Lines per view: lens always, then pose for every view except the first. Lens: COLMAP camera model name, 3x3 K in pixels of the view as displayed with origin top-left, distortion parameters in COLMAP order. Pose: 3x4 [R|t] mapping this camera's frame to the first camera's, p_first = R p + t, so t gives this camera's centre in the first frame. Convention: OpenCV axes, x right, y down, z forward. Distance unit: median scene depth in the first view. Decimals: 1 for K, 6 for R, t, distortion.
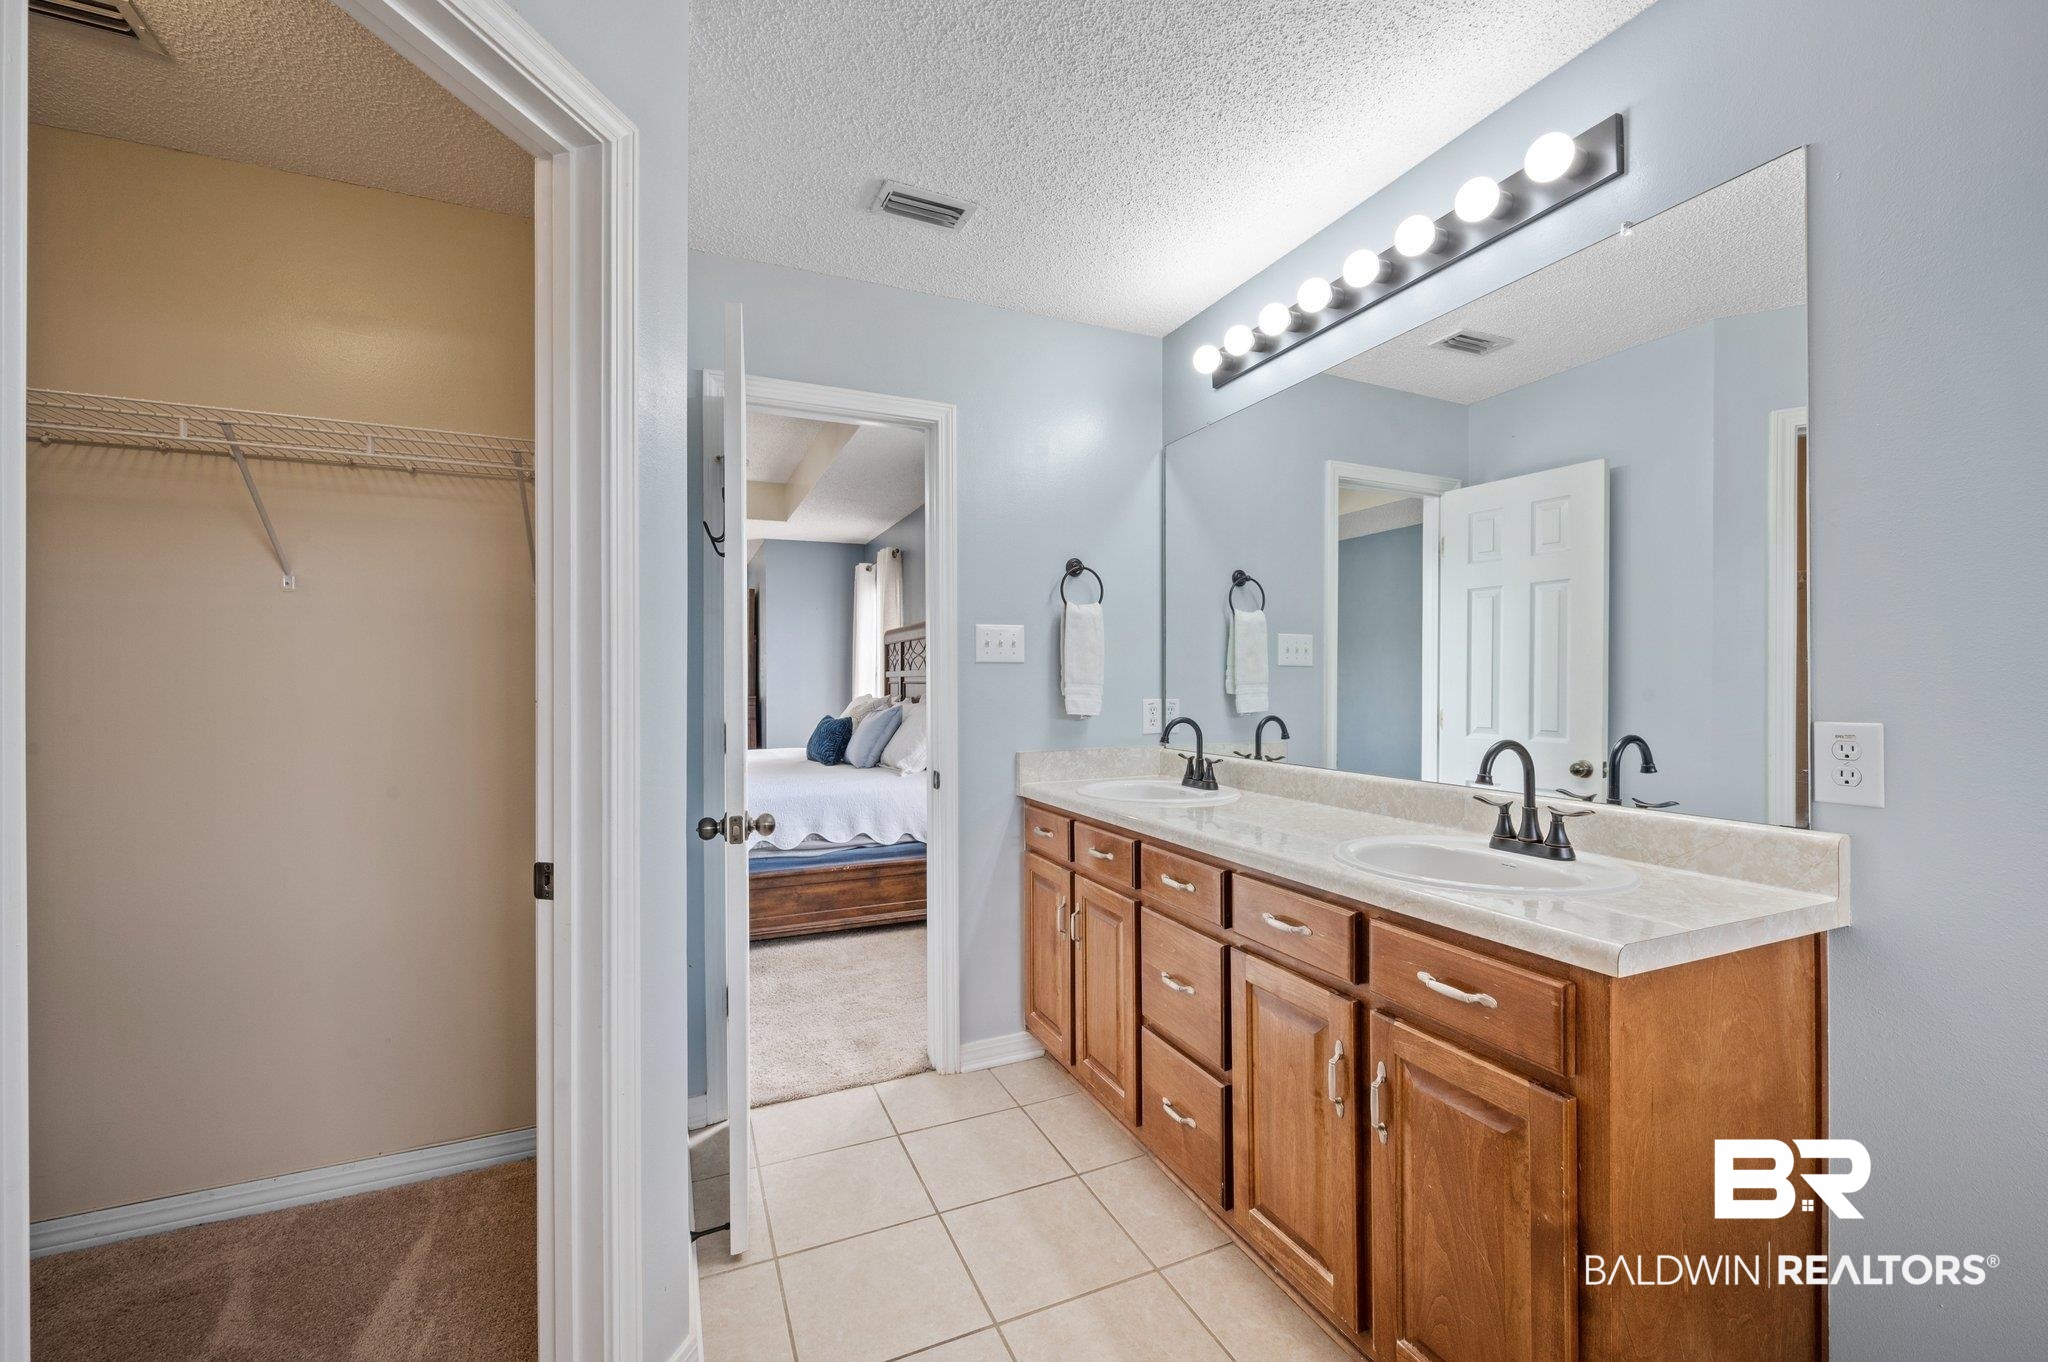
lens RADIAL K [[802.9, 0, 1019.4], [0, 802.9, 676.9], [0, 0, 1]] dist [-0.003195, -0.000482]
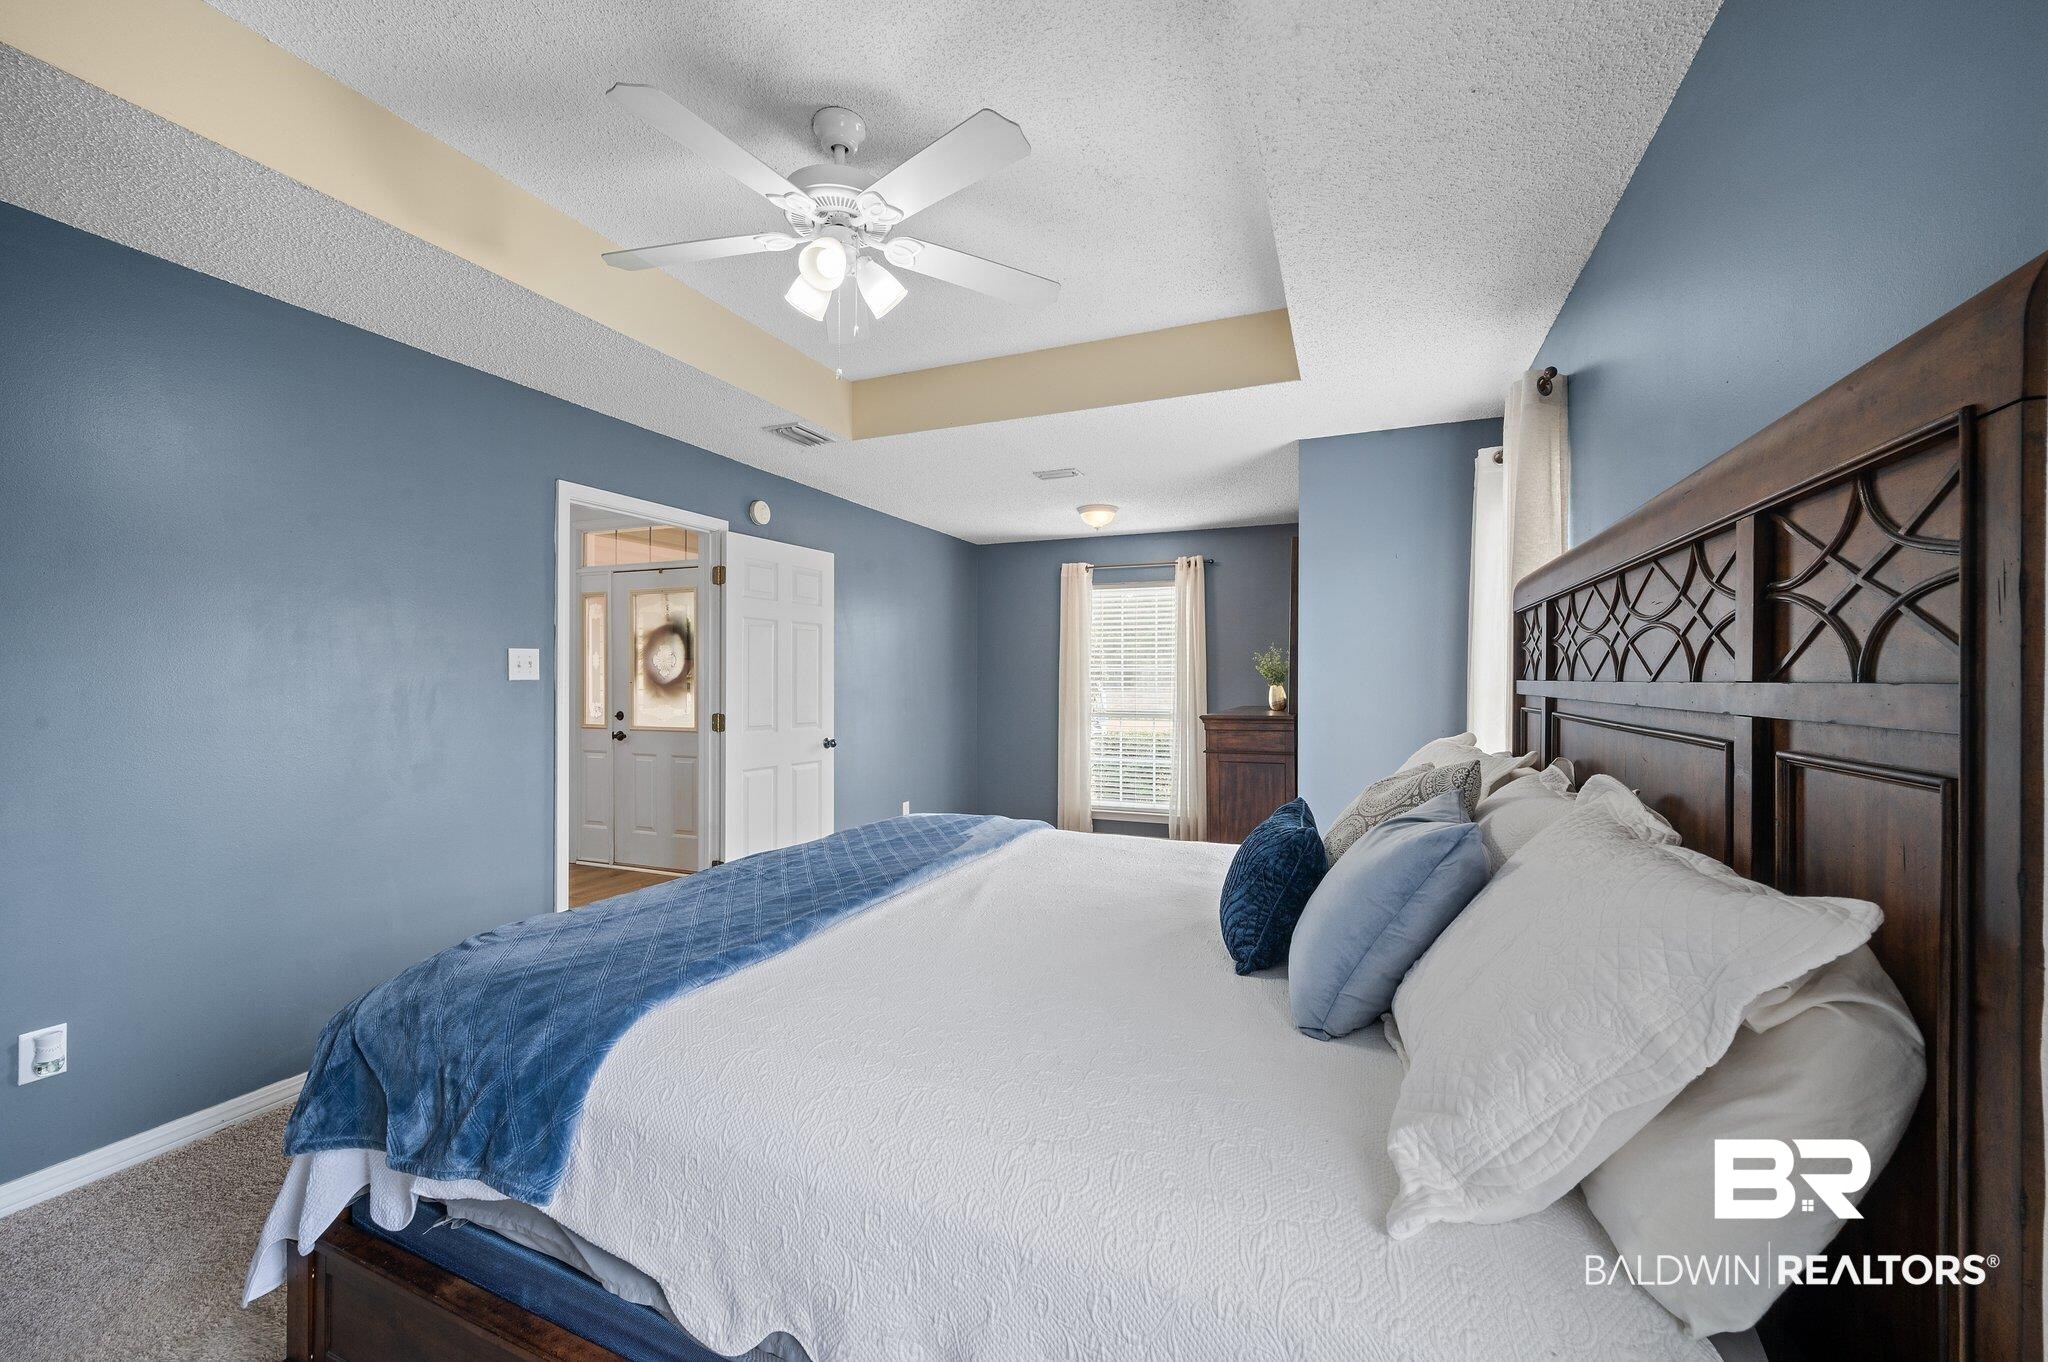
lens RADIAL K [[802.9, 0, 1025.4], [0, 802.9, 677.1], [0, 0, 1]] dist [-0.003195, -0.000482]
pose [[0.686319, -0.001054, -0.727300, -0.047479], [0.005231, 0.999980, 0.003488, -0.011779], [0.727281, -0.006198, 0.686311, 0.589833]]
